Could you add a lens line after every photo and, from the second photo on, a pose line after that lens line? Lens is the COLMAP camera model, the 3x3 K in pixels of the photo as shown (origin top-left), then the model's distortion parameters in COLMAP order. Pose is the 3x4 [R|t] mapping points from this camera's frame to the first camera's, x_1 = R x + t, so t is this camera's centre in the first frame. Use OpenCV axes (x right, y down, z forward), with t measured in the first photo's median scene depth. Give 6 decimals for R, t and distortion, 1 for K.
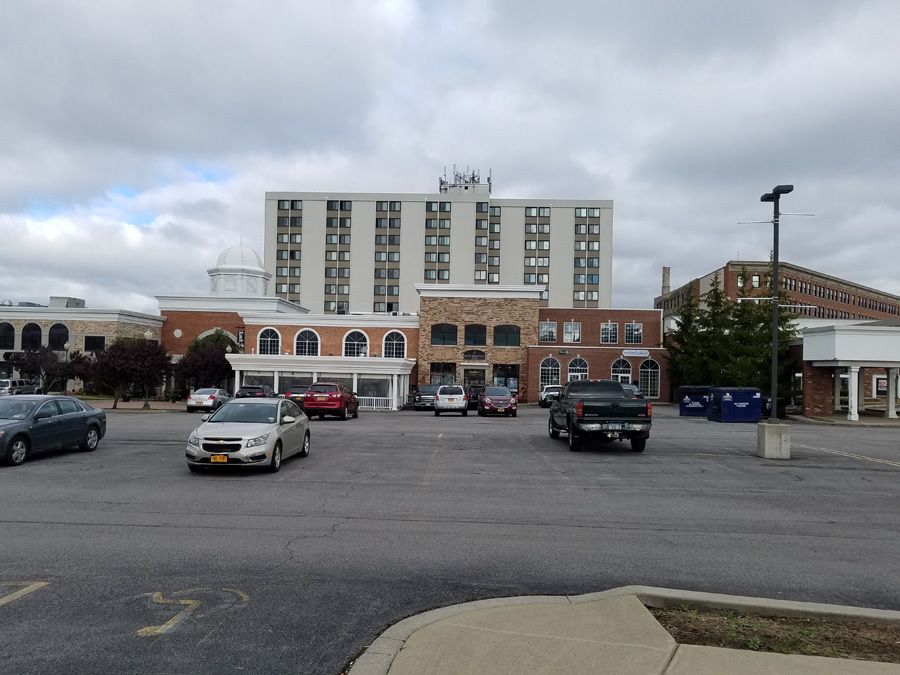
lens RADIAL K [[705.0, 0, 441.1], [0, 705.0, 358.9], [0, 0, 1]] dist [-0.001665, 0.002405]
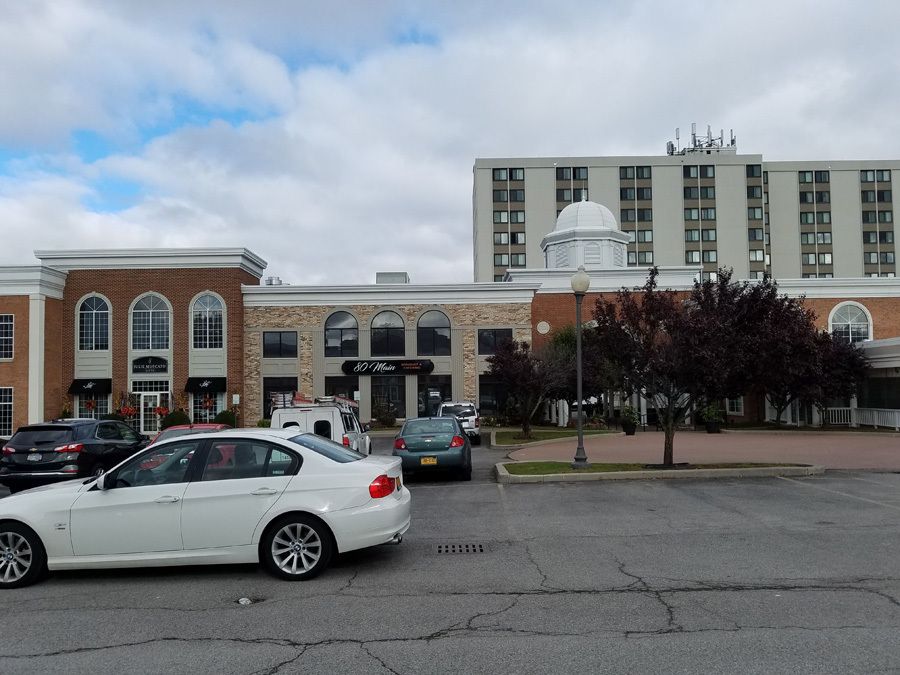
lens RADIAL K [[705.0, 0, 452.6], [0, 705.0, 355.7], [0, 0, 1]] dist [-0.001665, 0.002405]
pose [[0.998254, -0.036273, 0.046613, -0.569143], [0.037786, 0.998773, -0.032014, 0.009515], [-0.045395, 0.033719, 0.998400, 0.404394]]
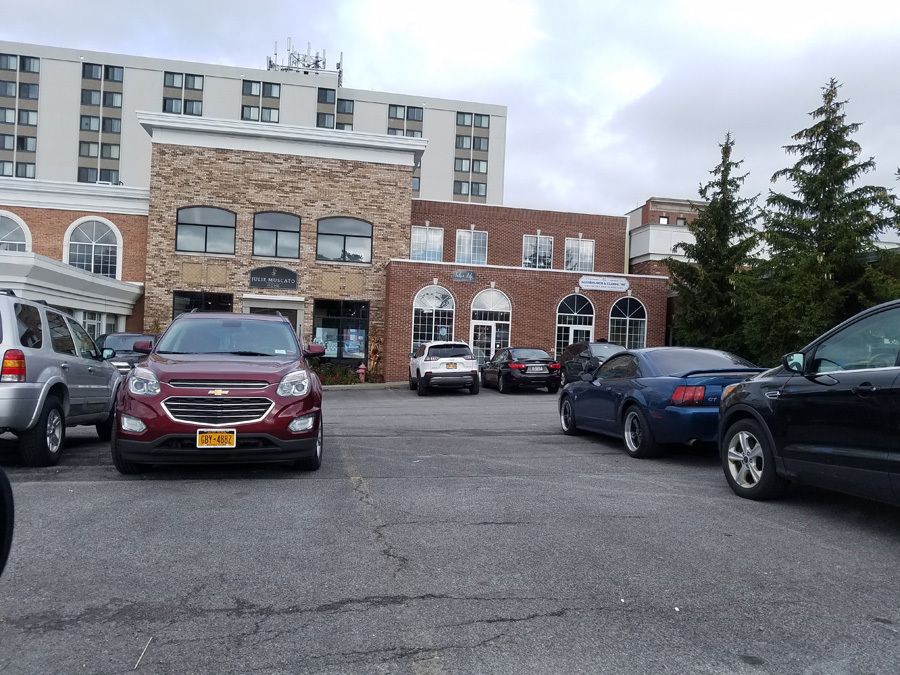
lens RADIAL K [[705.0, 0, 465.7], [0, 705.0, 352.9], [0, 0, 1]] dist [-0.001665, 0.002405]
pose [[0.972939, 0.017372, 0.230408, 0.063078], [-0.024010, 0.999373, 0.026039, 0.028101], [-0.229811, -0.030867, 0.972746, 0.503082]]
